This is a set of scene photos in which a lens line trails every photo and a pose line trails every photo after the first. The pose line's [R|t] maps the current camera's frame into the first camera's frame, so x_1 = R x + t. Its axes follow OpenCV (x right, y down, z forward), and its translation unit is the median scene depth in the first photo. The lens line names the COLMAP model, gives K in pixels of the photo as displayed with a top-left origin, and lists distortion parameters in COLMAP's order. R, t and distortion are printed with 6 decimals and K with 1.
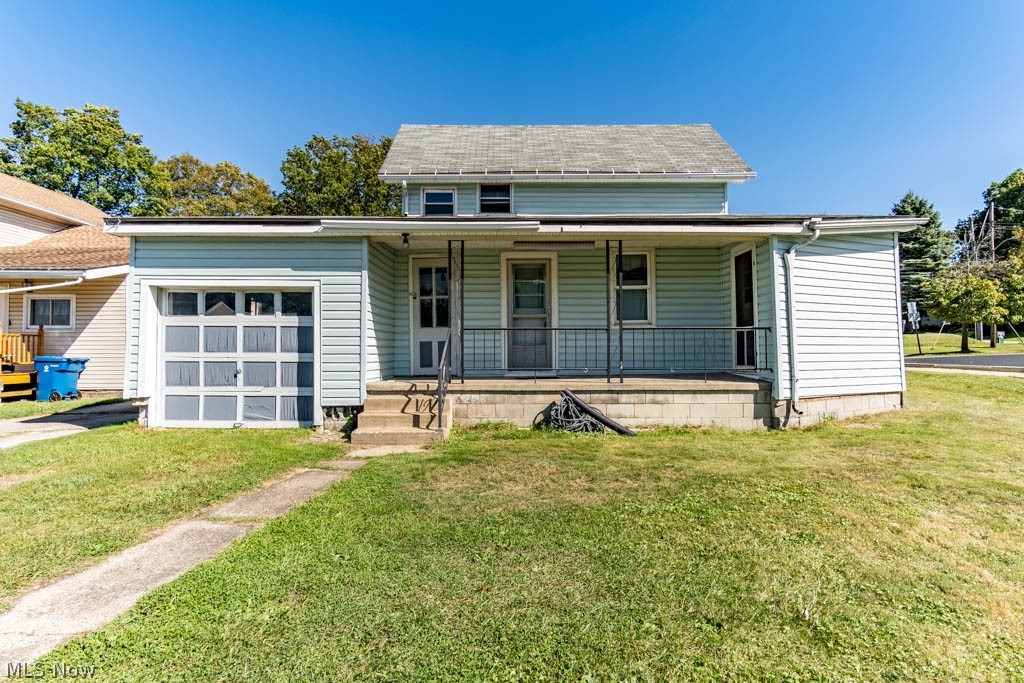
lens RADIAL K [[555.6, 0, 515.0], [0, 555.6, 361.2], [0, 0, 1]] dist [-0.000430, 0.000021]
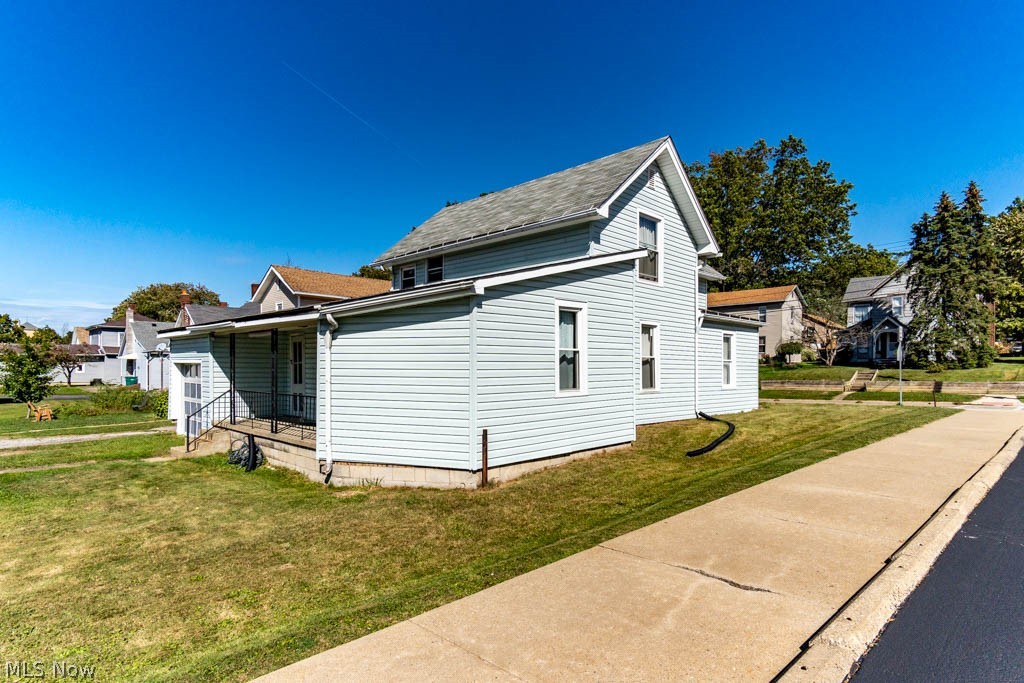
lens RADIAL K [[555.6, 0, 515.0], [0, 555.6, 361.2], [0, 0, 1]] dist [-0.000430, 0.000021]
pose [[0.706303, -0.003414, -0.707901, 1.214764], [-0.015824, 0.999662, -0.020609, -0.091420], [0.707733, 0.025758, 0.706010, 0.355886]]
